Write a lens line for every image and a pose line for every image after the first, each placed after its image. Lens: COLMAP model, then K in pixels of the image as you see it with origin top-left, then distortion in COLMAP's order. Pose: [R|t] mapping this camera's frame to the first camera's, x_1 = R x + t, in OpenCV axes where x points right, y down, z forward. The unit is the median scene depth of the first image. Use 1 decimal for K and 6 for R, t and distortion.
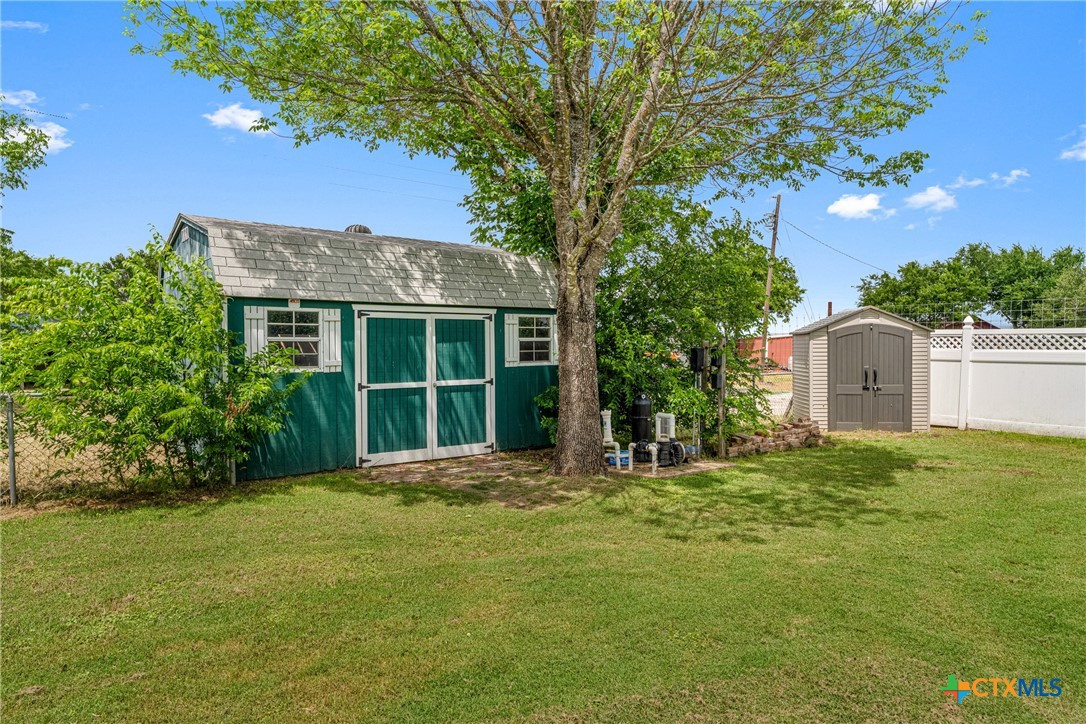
lens RADIAL K [[670.8, 0, 543.0], [0, 670.8, 362.0], [0, 0, 1]] dist [-0.031951, 0.000507]
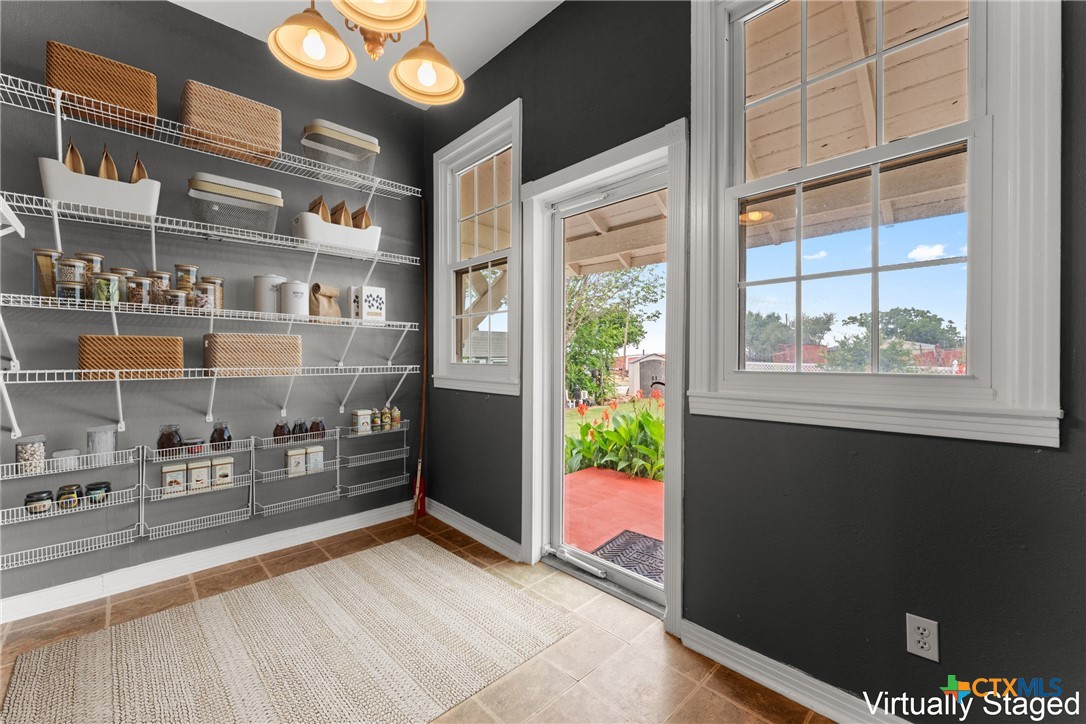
lens RADIAL K [[433.1, 0, 543.0], [0, 433.1, 362.0], [0, 0, 1]] dist [-0.000434, -0.000040]
pose [[0.993119, -0.004793, 0.117014, -0.250718], [0.006545, 0.999872, -0.014596, -0.031640], [-0.116929, 0.015262, 0.993023, -1.016479]]
